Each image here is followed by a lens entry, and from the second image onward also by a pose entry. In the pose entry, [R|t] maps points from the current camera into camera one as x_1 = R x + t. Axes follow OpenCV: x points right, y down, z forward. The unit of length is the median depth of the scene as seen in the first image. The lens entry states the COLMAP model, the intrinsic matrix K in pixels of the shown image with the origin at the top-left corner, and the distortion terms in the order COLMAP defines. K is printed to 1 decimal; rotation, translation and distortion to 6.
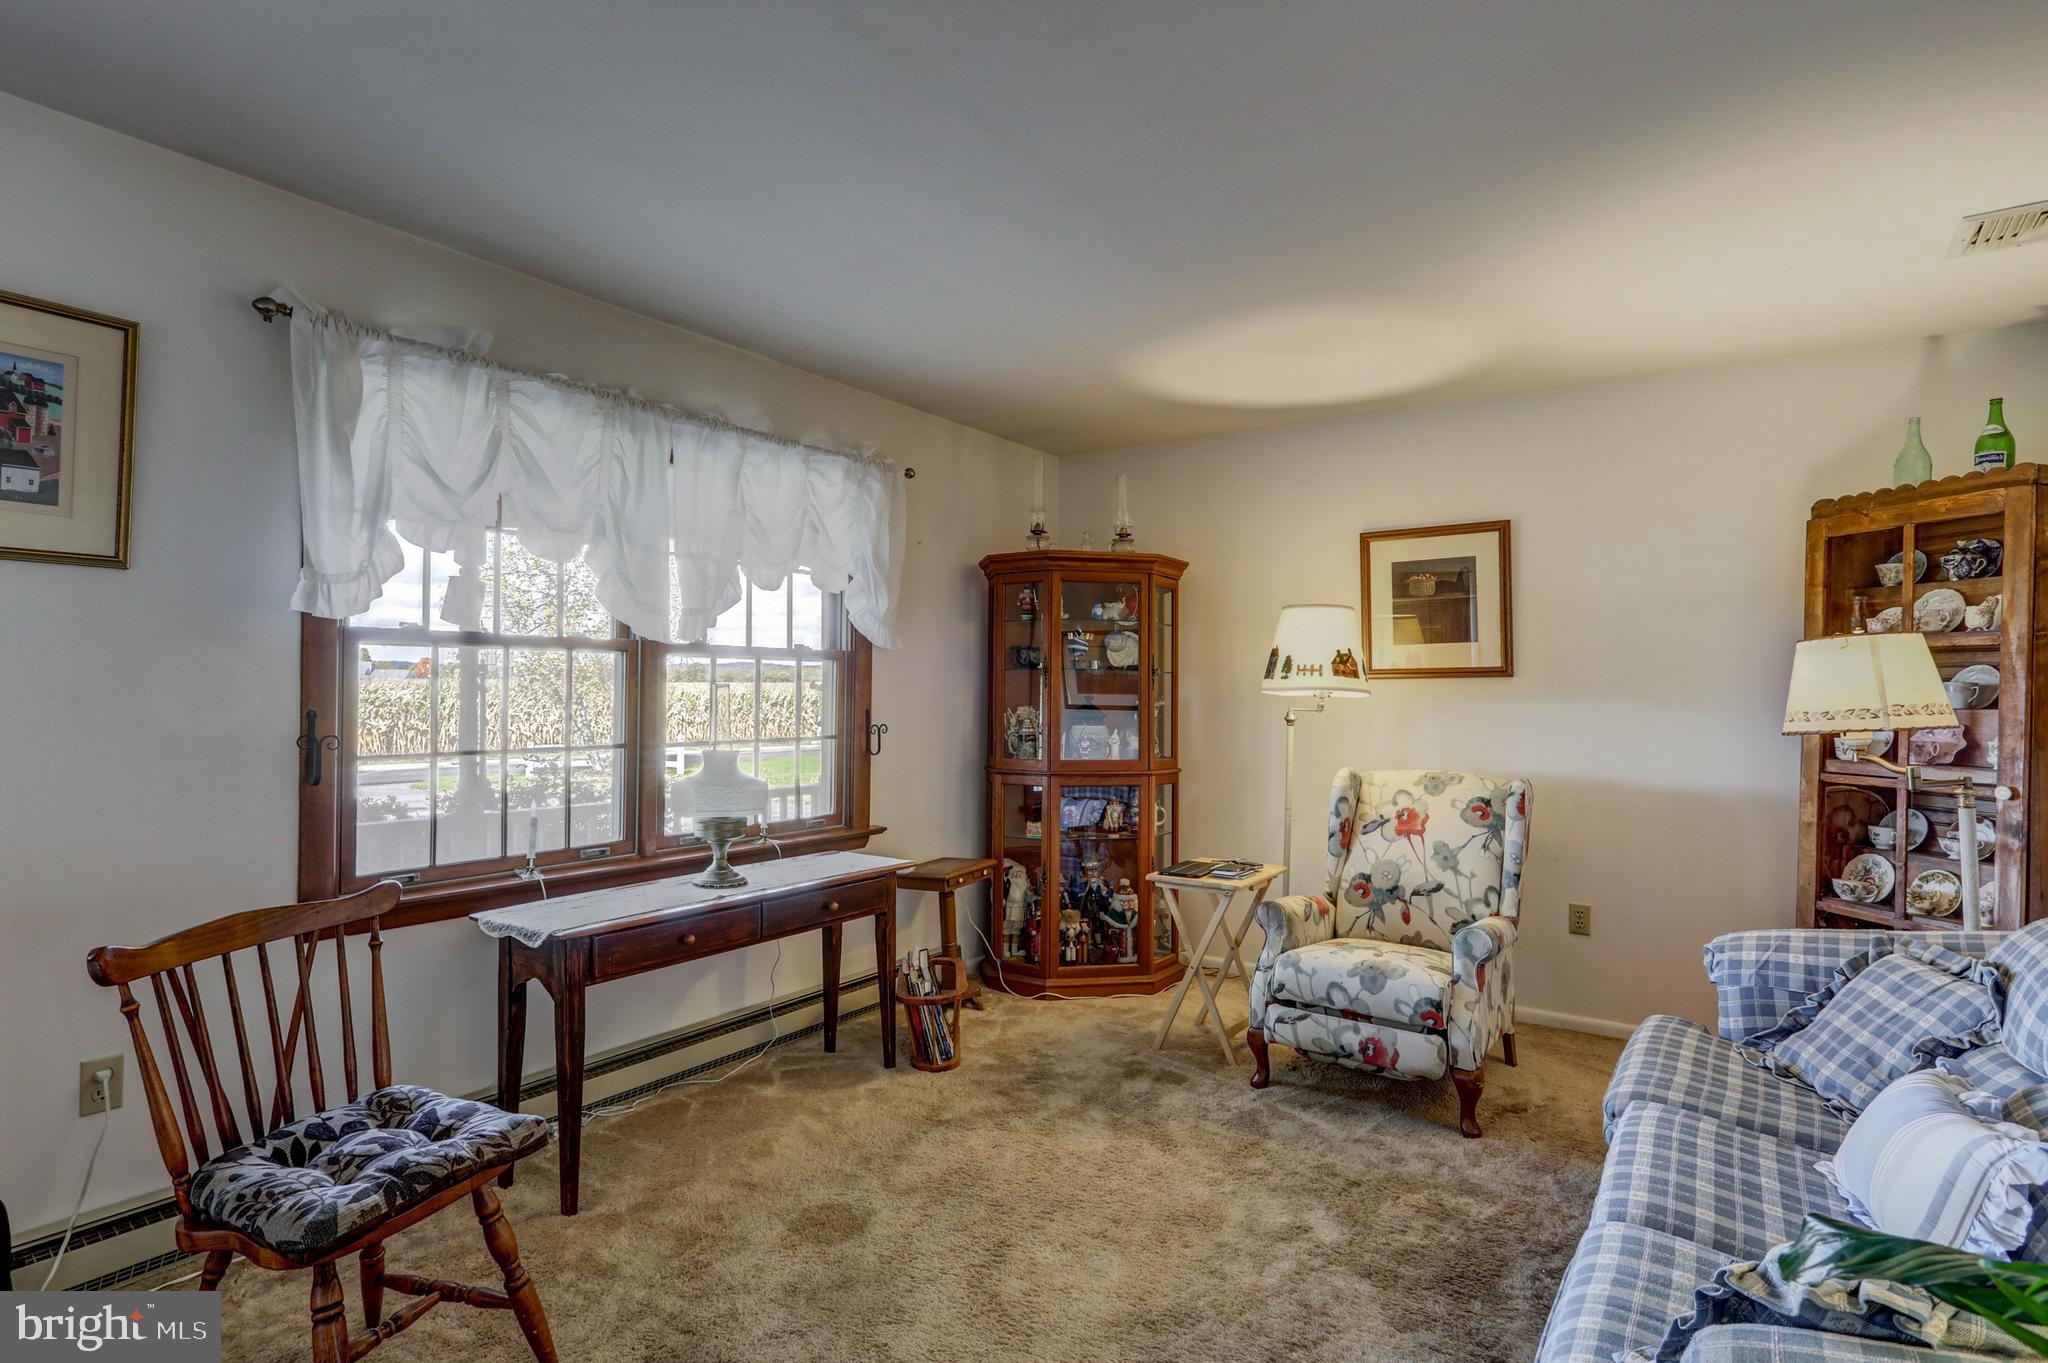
lens RADIAL K [[1038.8, 0, 1030.6], [0, 1038.8, 676.7], [0, 0, 1]] dist [-0.000901, 0.000211]
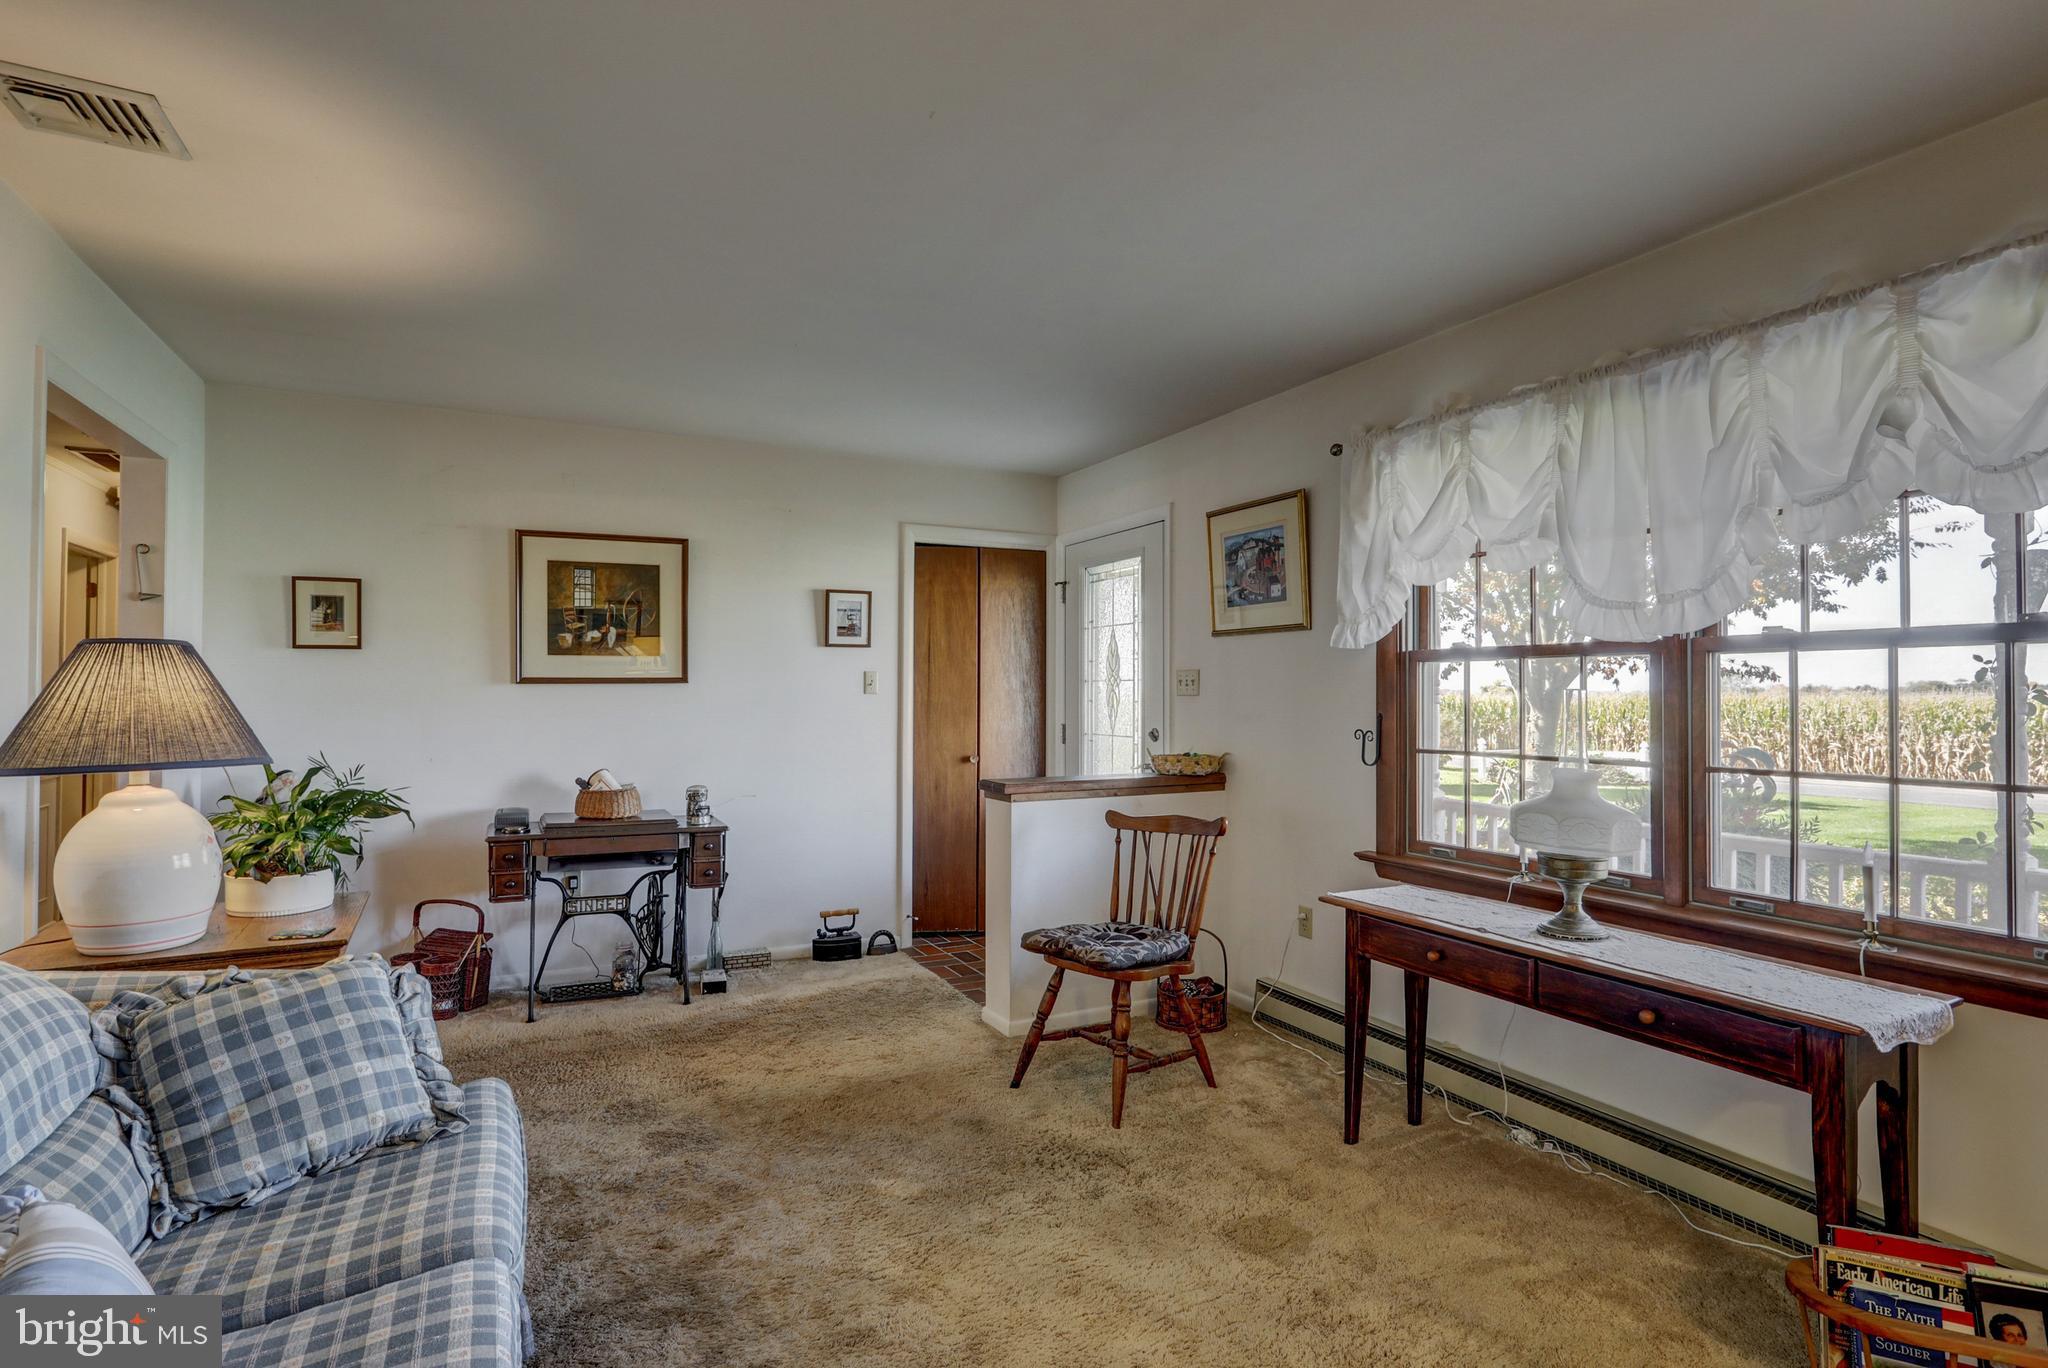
lens RADIAL K [[1038.8, 0, 1030.6], [0, 1038.8, 679.2], [0, 0, 1]] dist [-0.000901, 0.000211]
pose [[-0.482853, -0.022203, -0.875420, 0.647584], [0.003564, 0.999620, -0.027319, 0.018681], [0.875694, -0.016311, -0.482591, 1.049277]]
